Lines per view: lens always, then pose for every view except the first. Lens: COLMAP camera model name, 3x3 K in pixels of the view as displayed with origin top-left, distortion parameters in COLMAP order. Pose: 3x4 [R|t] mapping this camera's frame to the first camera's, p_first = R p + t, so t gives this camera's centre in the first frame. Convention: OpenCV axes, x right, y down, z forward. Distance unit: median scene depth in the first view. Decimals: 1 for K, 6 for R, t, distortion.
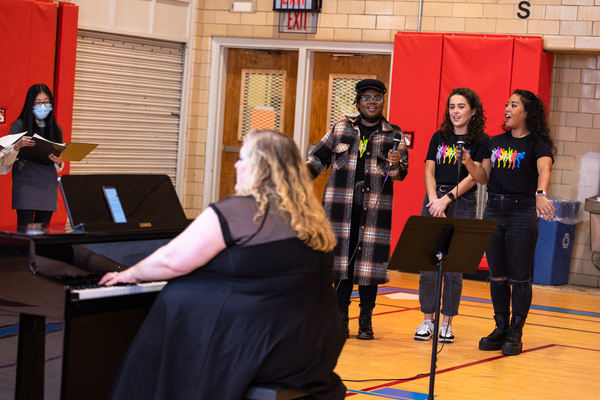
lens RADIAL K [[1737.3, 0, 300.0], [0, 1737.3, 200.0], [0, 0, 1]] dist [0.071863, -0.069202]
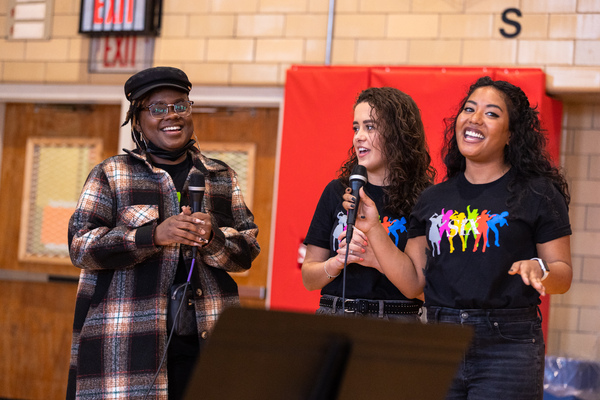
lens RADIAL K [[2271.9, 0, 300.0], [0, 2271.9, 200.0], [0, 0, 1]] dist [-0.110128, -5.779262]
pose [[0.999216, 0.006324, 0.039071, 0.030290], [-0.002875, 0.996143, -0.087694, 0.012394], [-0.039475, 0.087512, 0.995381, 0.262672]]
